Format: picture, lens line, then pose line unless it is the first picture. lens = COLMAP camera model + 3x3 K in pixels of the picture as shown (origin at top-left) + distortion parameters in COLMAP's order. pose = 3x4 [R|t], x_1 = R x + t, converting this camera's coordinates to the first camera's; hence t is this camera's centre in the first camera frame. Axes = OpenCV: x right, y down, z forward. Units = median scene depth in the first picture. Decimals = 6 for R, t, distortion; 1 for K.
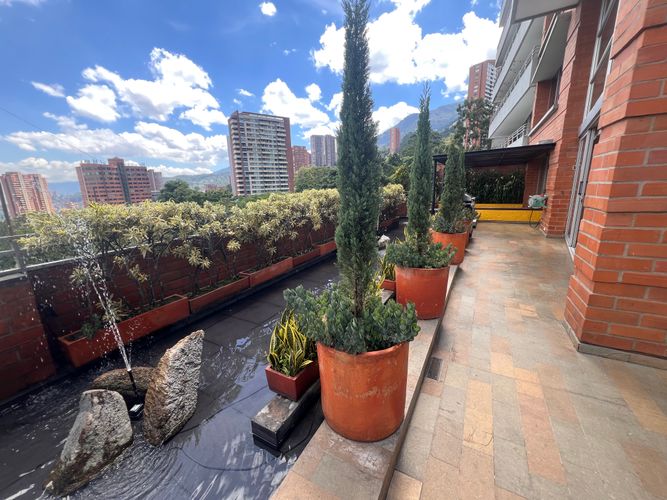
lens RADIAL K [[267.2, 0, 330.7], [0, 267.2, 249.1], [0, 0, 1]] dist [0.000730, 0.000490]
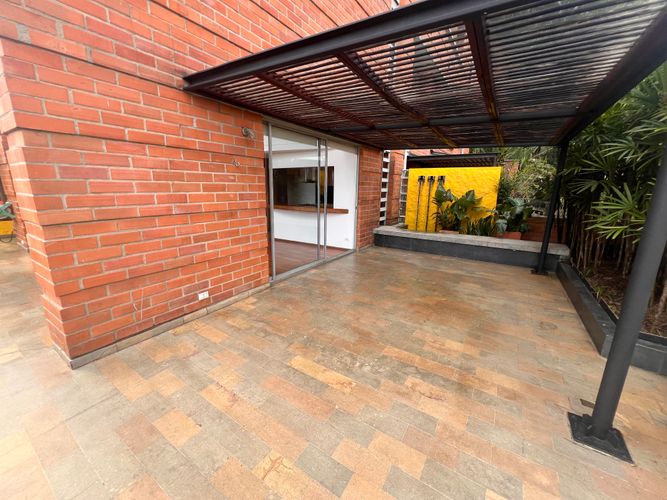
lens RADIAL K [[267.2, 0, 332.7], [0, 267.2, 248.0], [0, 0, 1]] dist [0.000730, 0.000490]
pose [[0.069847, -0.192152, 0.978877, 0.145871], [0.207303, 0.962647, 0.174174, -0.010602], [-0.975780, 0.190758, 0.107071, -0.103146]]
